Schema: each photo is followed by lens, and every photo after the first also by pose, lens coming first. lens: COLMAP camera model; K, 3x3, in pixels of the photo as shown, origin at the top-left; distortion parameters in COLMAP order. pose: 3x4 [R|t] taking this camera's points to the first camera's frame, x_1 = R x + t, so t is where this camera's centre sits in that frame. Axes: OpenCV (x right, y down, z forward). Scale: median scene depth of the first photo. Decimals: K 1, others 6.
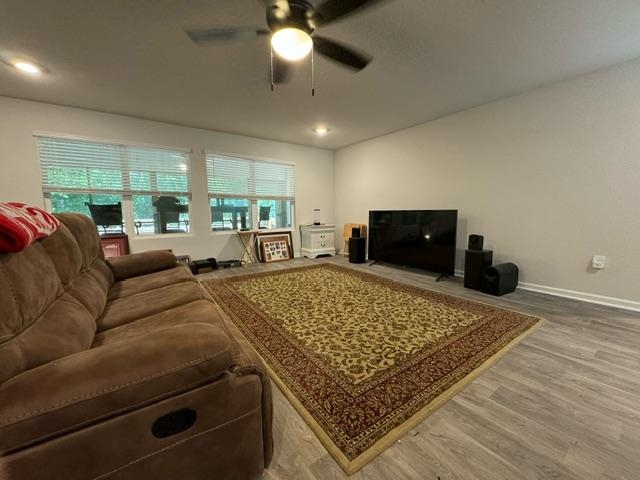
lens RADIAL K [[255.6, 0, 320.7], [0, 255.6, 238.1], [0, 0, 1]] dist [-0.002493, -0.000044]
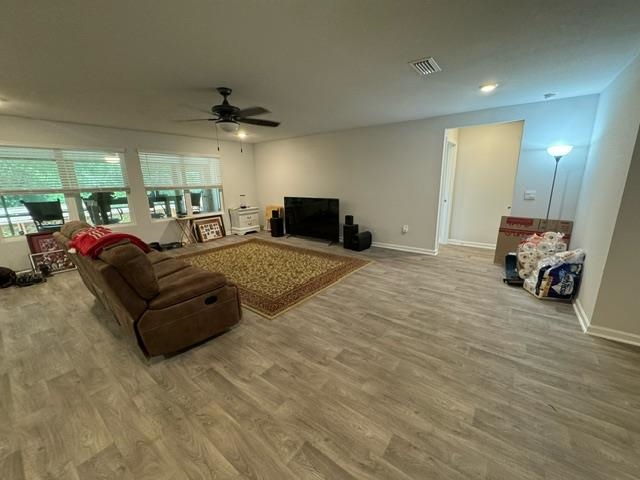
lens RADIAL K [[255.6, 0, 320.7], [0, 255.6, 238.1], [0, 0, 1]] dist [-0.002493, -0.000044]
pose [[0.956933, -0.076414, 0.280070, -0.019426], [0.042455, 0.991200, 0.125379, -0.063899], [-0.287186, -0.108089, 0.951757, -0.403714]]
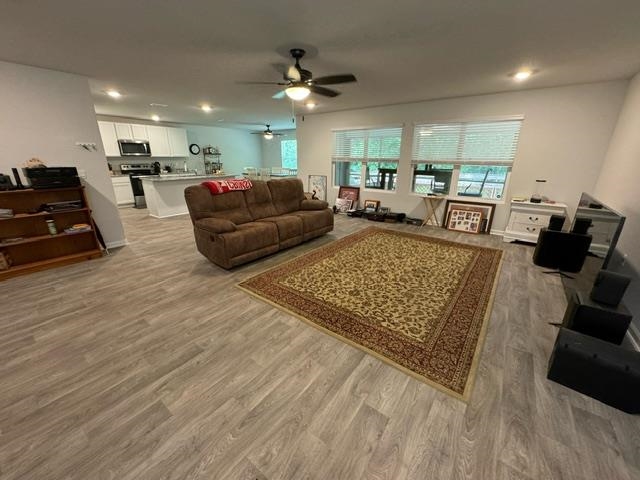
lens RADIAL K [[255.6, 0, 320.7], [0, 255.6, 238.1], [0, 0, 1]] dist [-0.002493, -0.000044]
pose [[0.296663, 0.299461, -0.906815, 0.710787], [-0.106247, 0.954017, 0.280290, -0.129214], [0.949053, 0.013195, 0.314839, 0.246623]]
